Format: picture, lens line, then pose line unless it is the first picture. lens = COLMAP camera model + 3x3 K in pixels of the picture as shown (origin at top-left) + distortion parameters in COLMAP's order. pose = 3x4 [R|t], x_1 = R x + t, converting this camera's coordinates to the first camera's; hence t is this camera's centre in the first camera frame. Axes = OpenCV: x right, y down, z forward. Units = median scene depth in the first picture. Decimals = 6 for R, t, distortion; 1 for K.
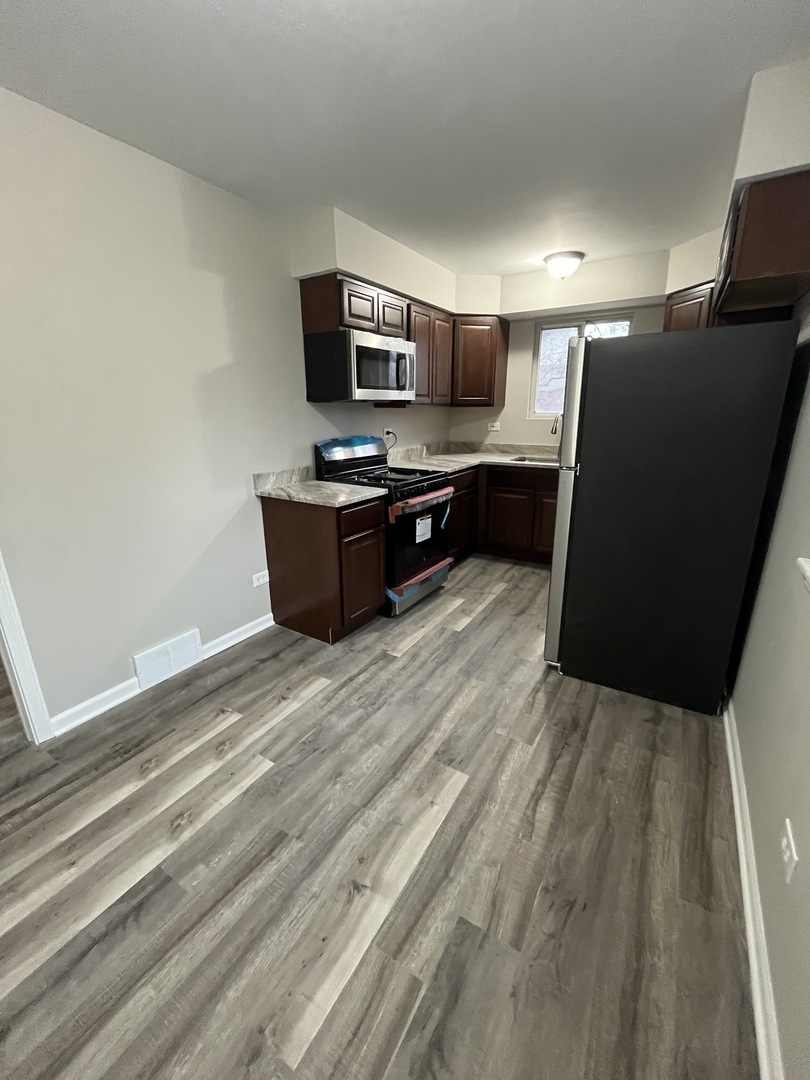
lens RADIAL K [[438.1, 0, 408.6], [0, 438.1, 539.1], [0, 0, 1]] dist [-0.003307, -0.000727]
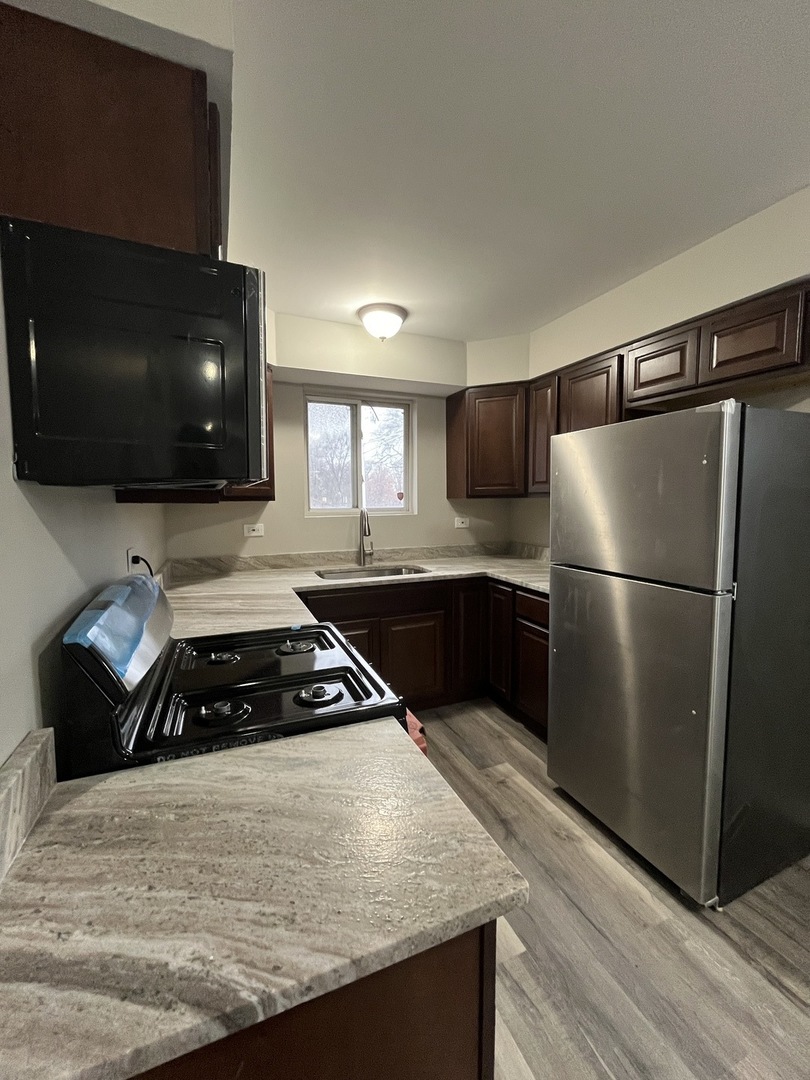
lens RADIAL K [[438.1, 0, 406.9], [0, 438.1, 539.2], [0, 0, 1]] dist [-0.003307, -0.000727]
pose [[0.578243, -0.070777, 0.812789, -0.288582], [0.235496, 0.968306, -0.083220, -0.197760], [-0.781138, 0.239530, 0.576583, 0.654274]]
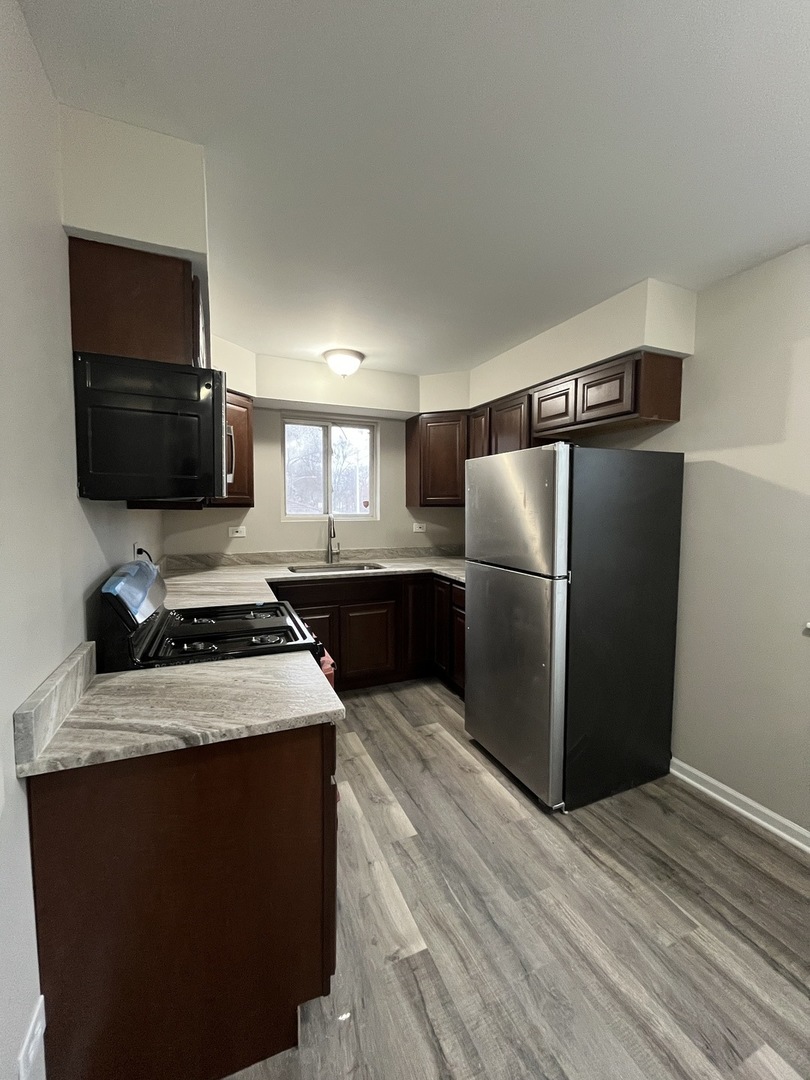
lens RADIAL K [[438.1, 0, 407.2], [0, 438.1, 539.3], [0, 0, 1]] dist [-0.003307, -0.000727]
pose [[0.573775, -0.053707, 0.817250, -0.376578], [0.225341, 0.969688, -0.094483, -0.151035], [-0.787403, 0.238372, 0.568485, 0.479451]]
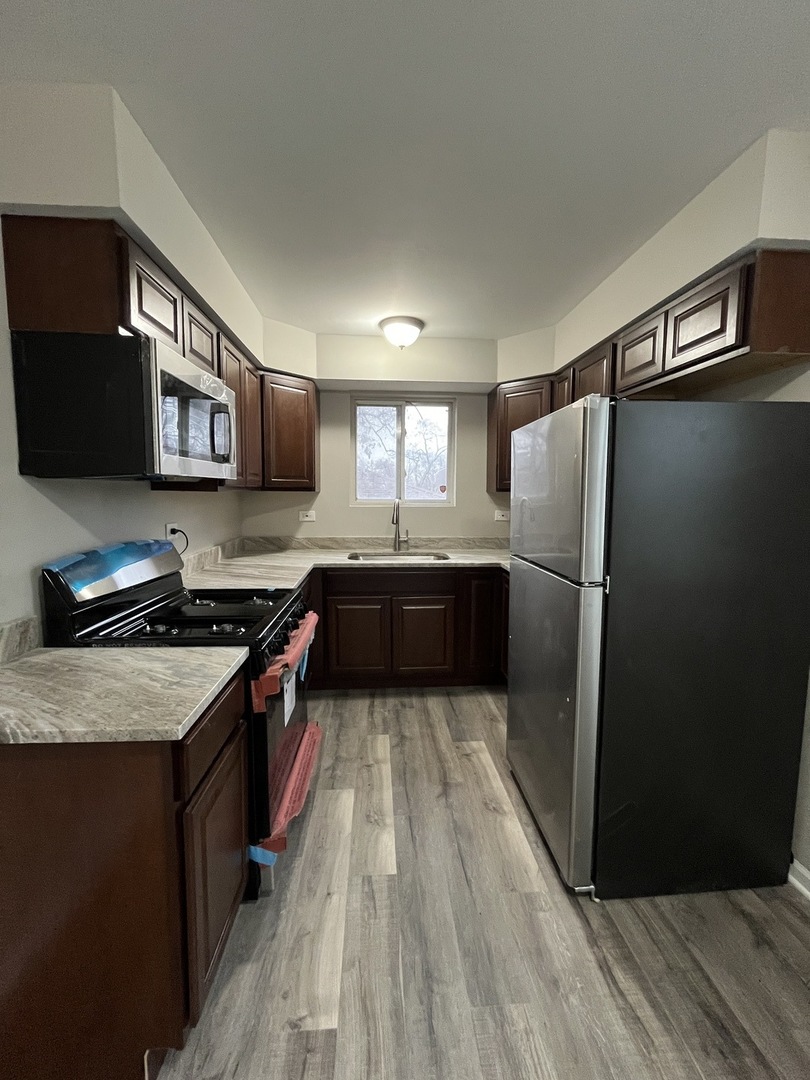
lens RADIAL K [[438.1, 0, 407.9], [0, 438.1, 539.2], [0, 0, 1]] dist [-0.003307, -0.000727]
pose [[0.812194, -0.048651, 0.581355, -0.162971], [0.154639, 0.978824, -0.134128, -0.122907], [-0.562518, 0.198839, 0.802519, 0.411730]]
